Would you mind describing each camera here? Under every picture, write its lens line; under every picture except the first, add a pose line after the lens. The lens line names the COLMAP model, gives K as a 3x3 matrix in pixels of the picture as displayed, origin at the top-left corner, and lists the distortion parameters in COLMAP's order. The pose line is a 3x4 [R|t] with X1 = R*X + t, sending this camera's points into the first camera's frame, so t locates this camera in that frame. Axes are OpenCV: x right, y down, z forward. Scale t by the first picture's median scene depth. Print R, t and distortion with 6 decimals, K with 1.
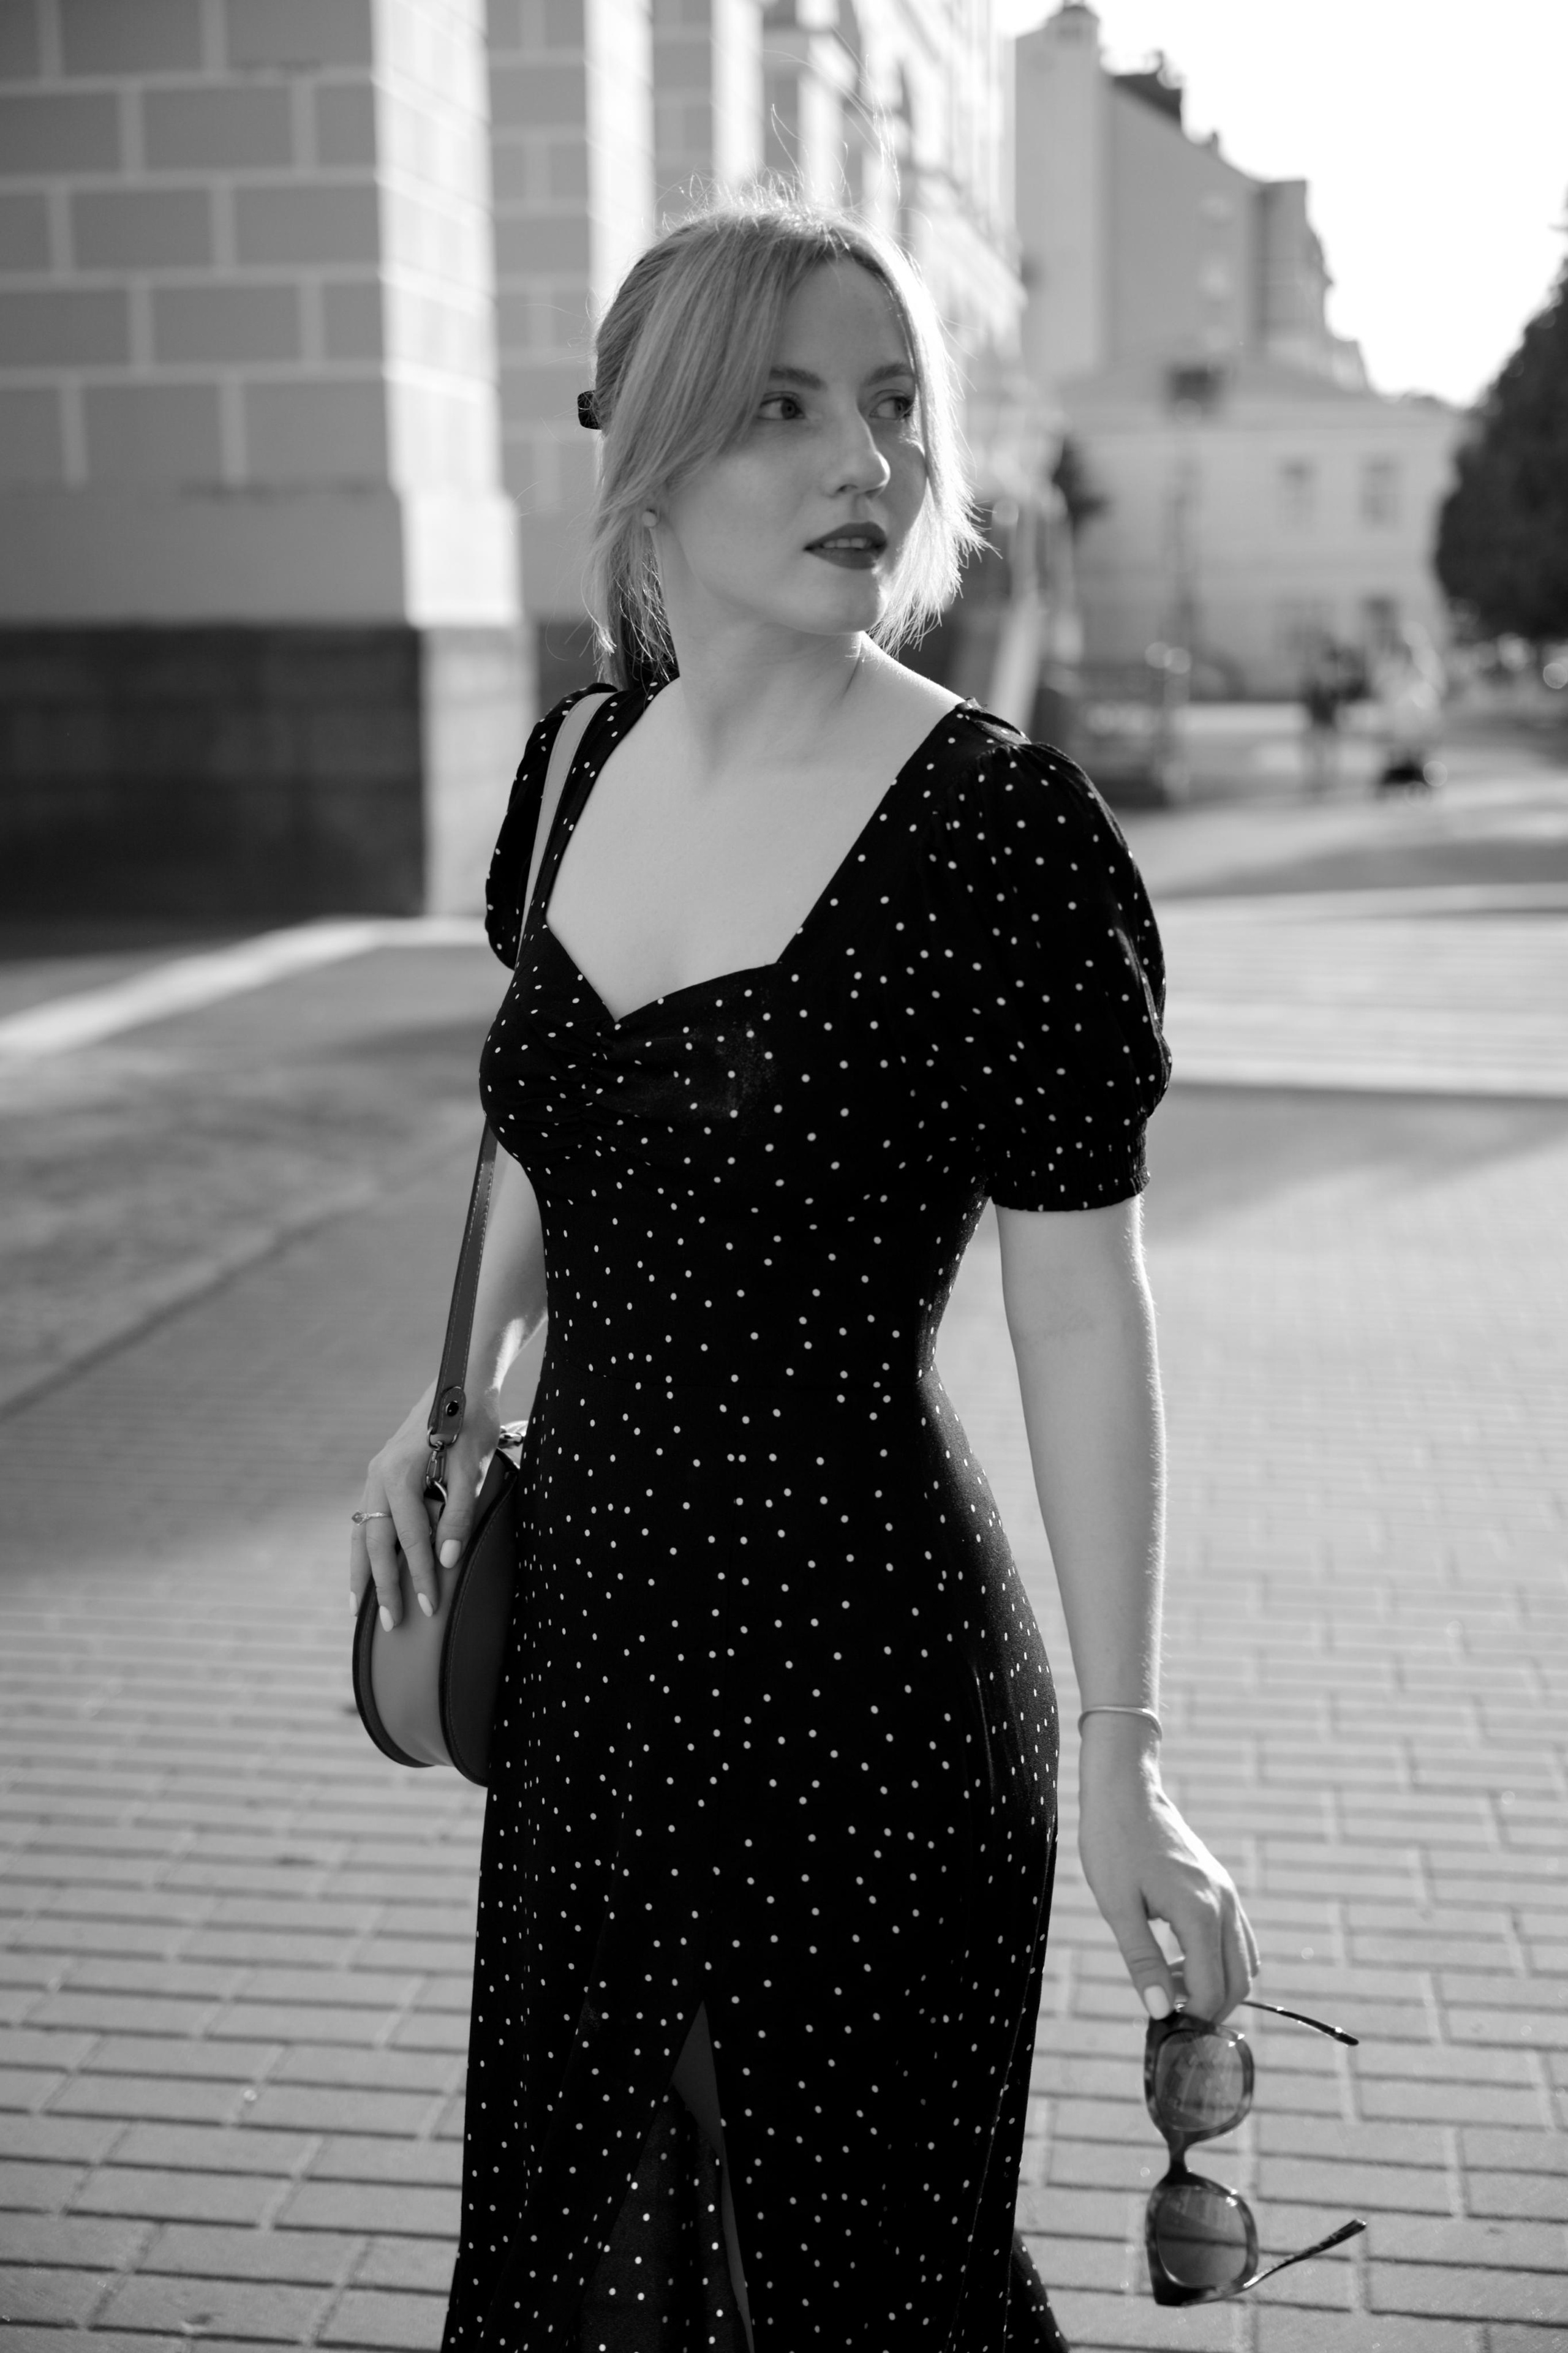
lens RADIAL K [[3249.3, 0, 778.7], [0, 3249.3, 1118.9], [0, 0, 1]] dist [0.052231, 0.000000]
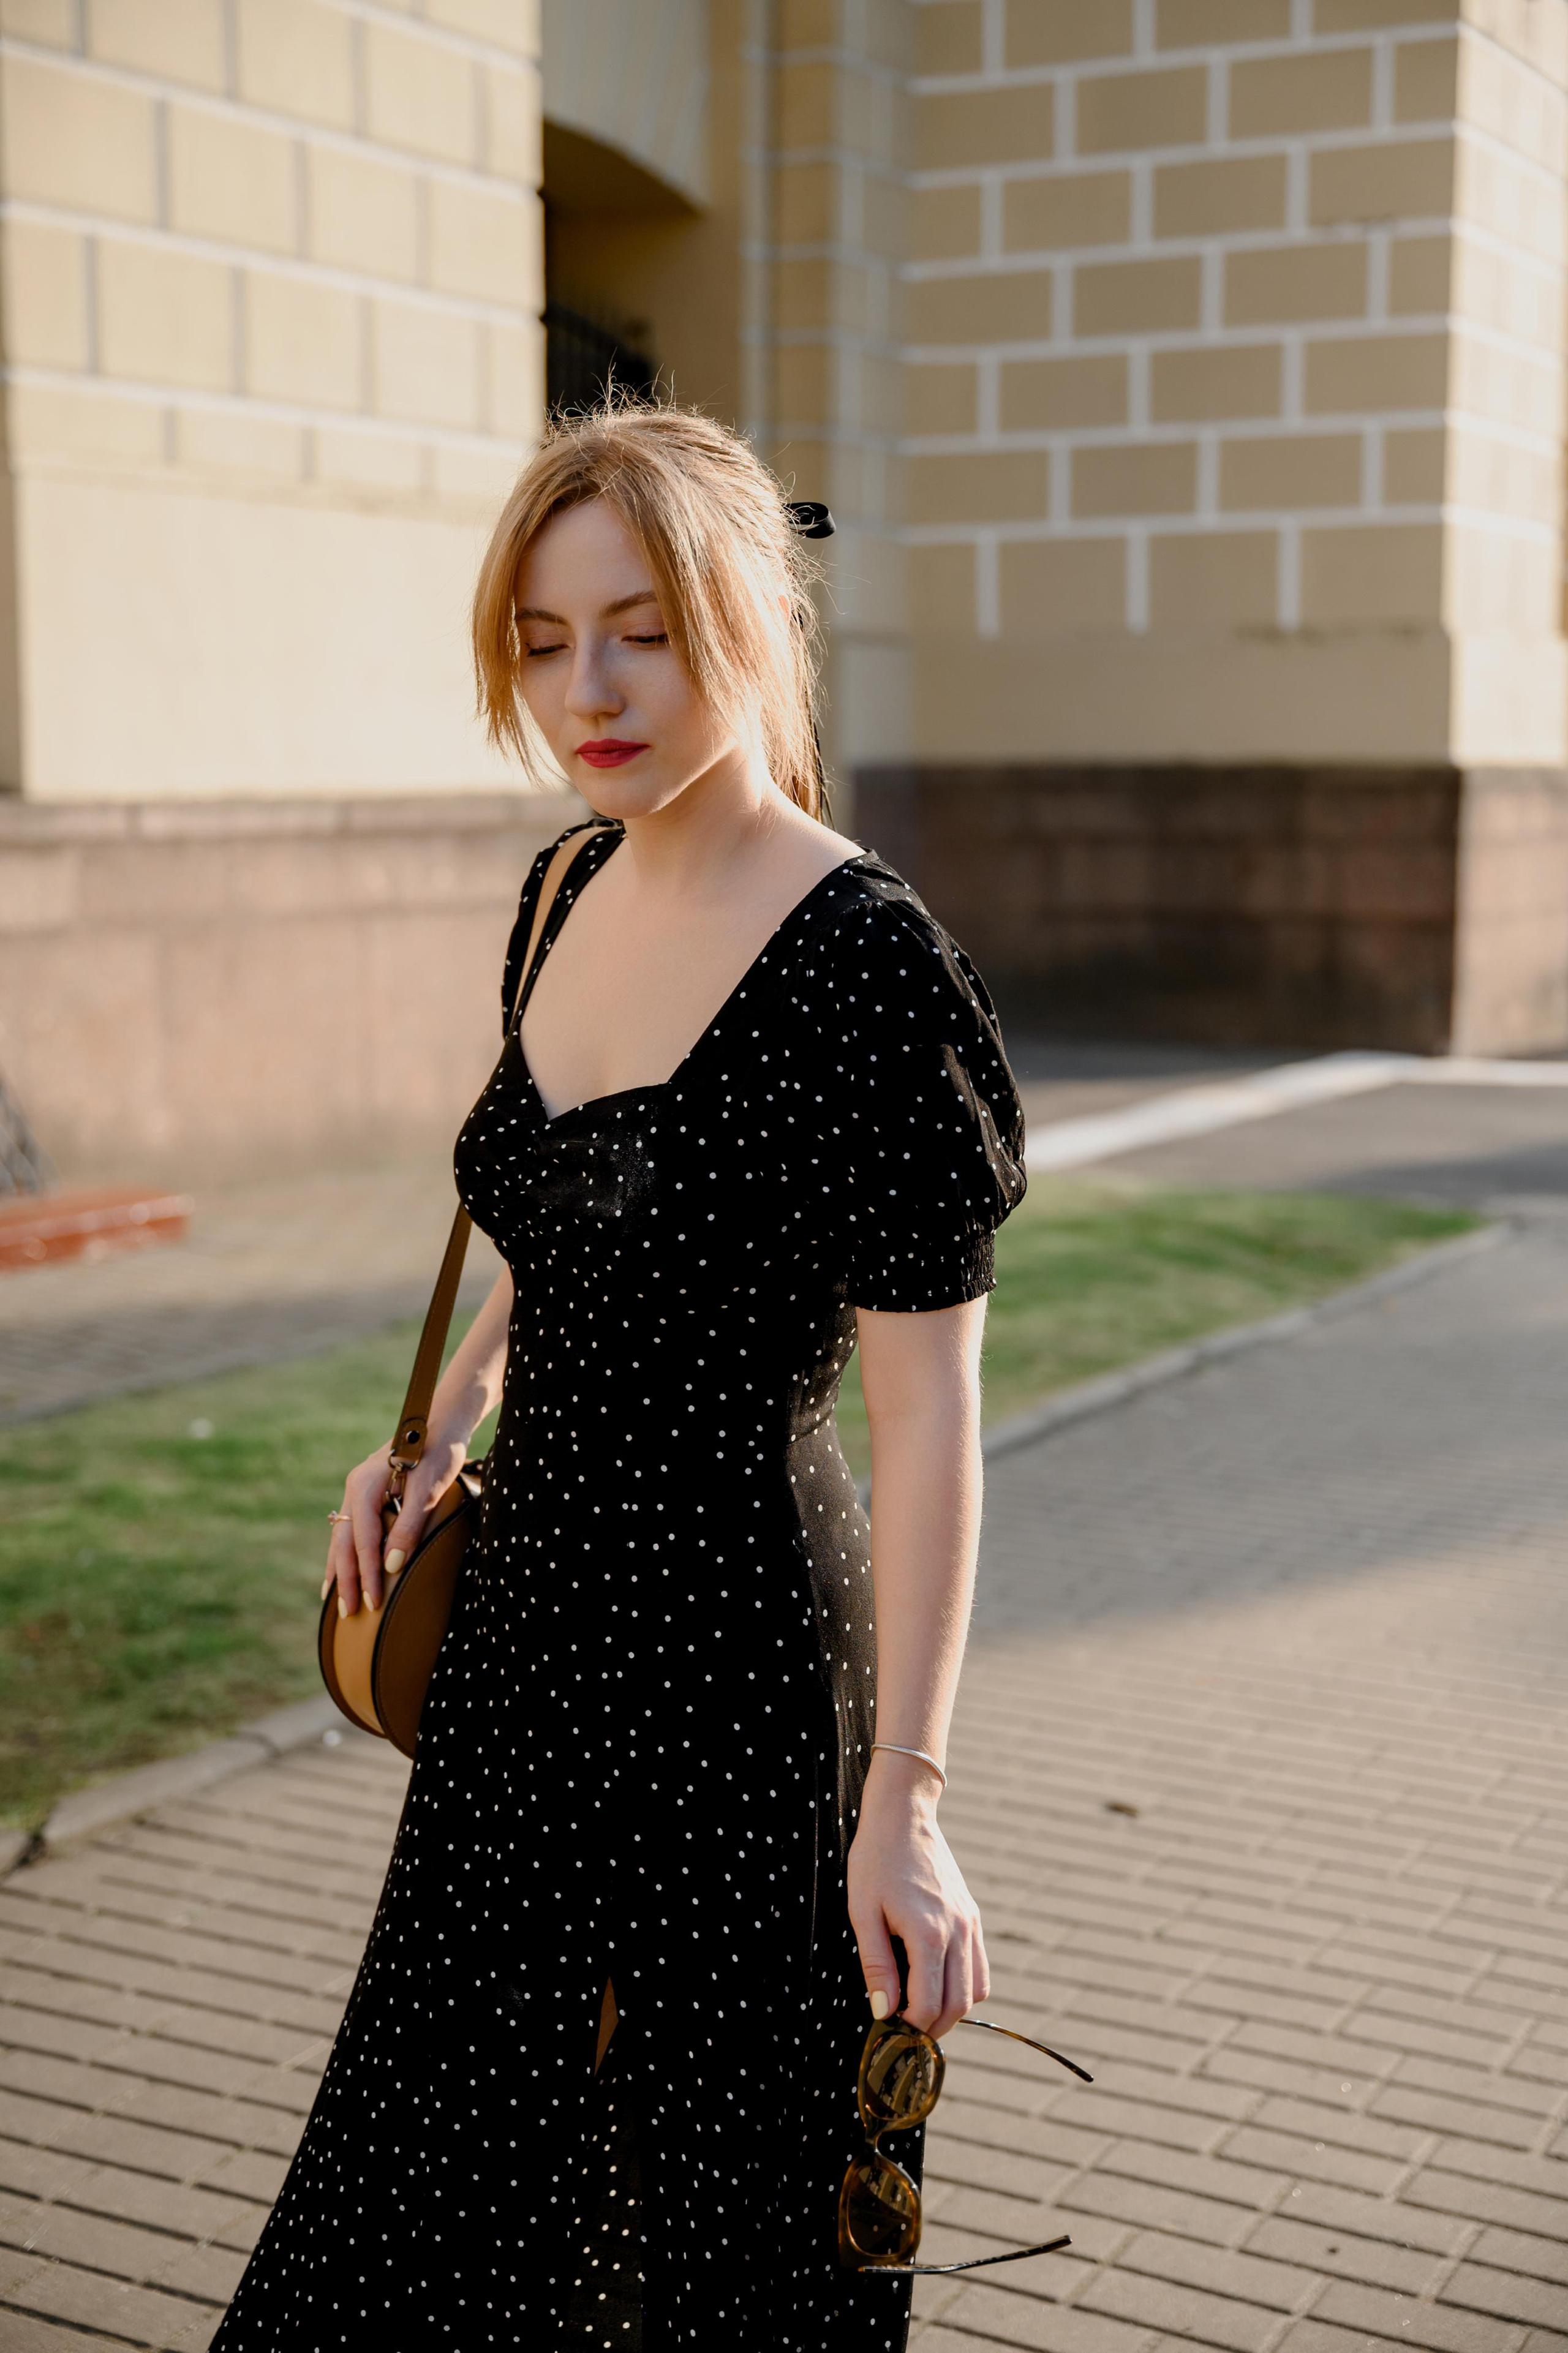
lens RADIAL K [[3249.3, 0, 787.3], [0, 3249.3, 1164.4], [0, 0, 1]] dist [0.052231, 0.000000]
pose [[0.938549, 0.057378, -0.340343, 0.420818], [-0.066581, 0.997662, -0.015414, -0.003151], [0.338663, 0.037127, 0.940175, -0.087328]]
